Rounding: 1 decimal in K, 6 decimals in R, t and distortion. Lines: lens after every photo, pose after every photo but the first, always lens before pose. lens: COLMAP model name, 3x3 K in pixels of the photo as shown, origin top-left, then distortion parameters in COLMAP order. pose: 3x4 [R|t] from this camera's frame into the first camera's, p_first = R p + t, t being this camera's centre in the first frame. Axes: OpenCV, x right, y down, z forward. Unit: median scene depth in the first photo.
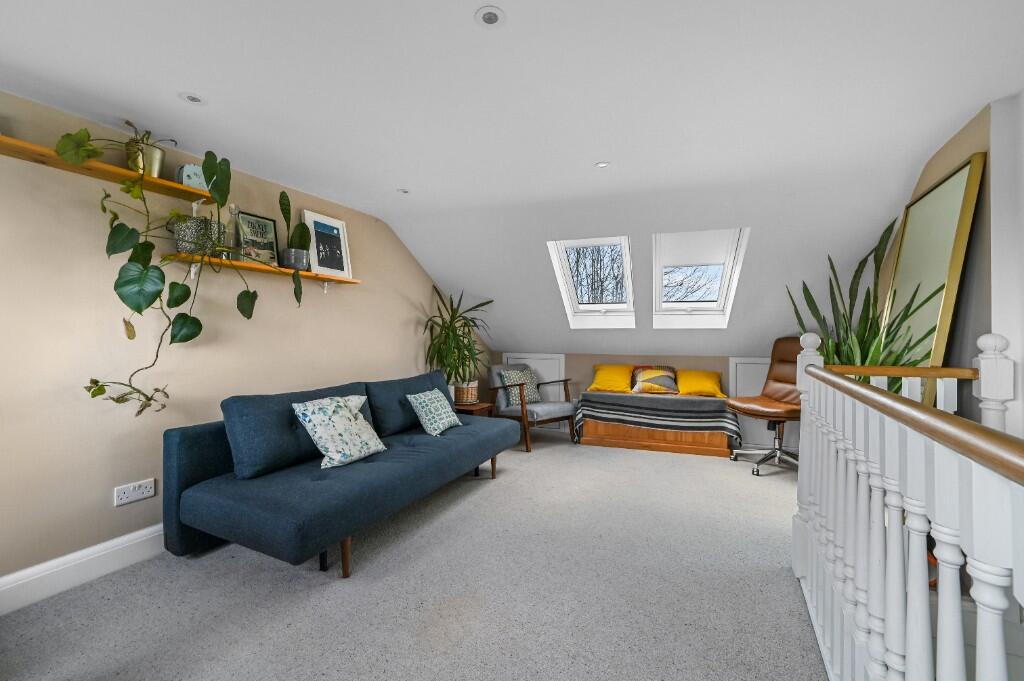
lens RADIAL K [[394.2, 0, 512.0], [0, 394.2, 340.5], [0, 0, 1]] dist [0.000296, 0.000051]
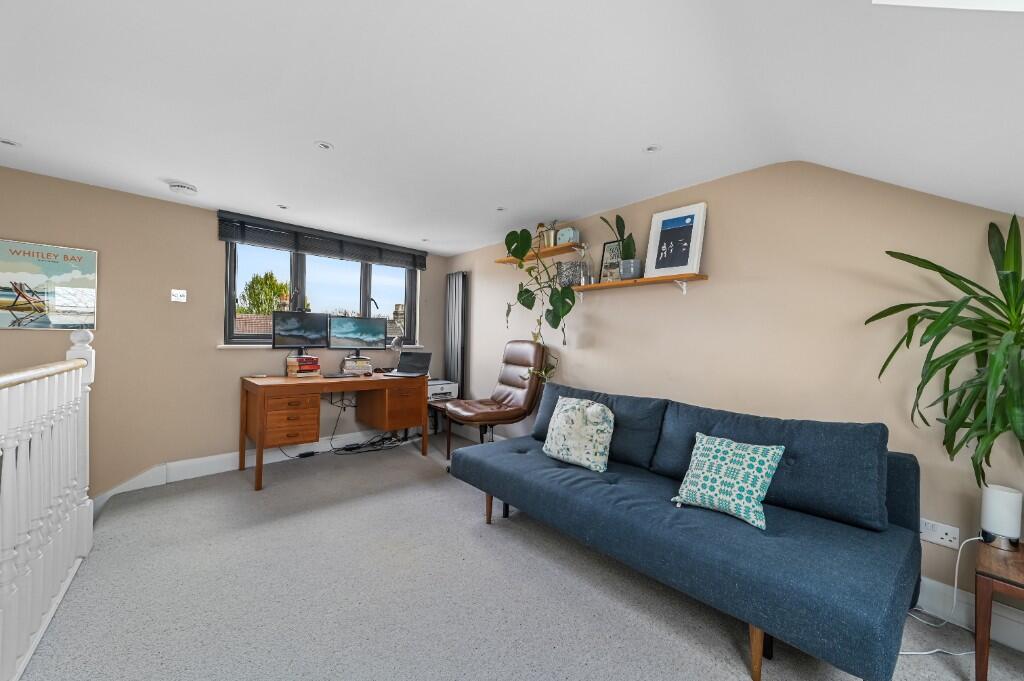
lens RADIAL K [[394.2, 0, 512.0], [0, 394.2, 340.5], [0, 0, 1]] dist [0.000296, 0.000051]
pose [[-0.364902, 0.002574, -0.931042, 0.487176], [-0.028709, 0.999490, 0.014015, -0.019317], [0.930603, 0.031844, -0.364642, 0.972664]]
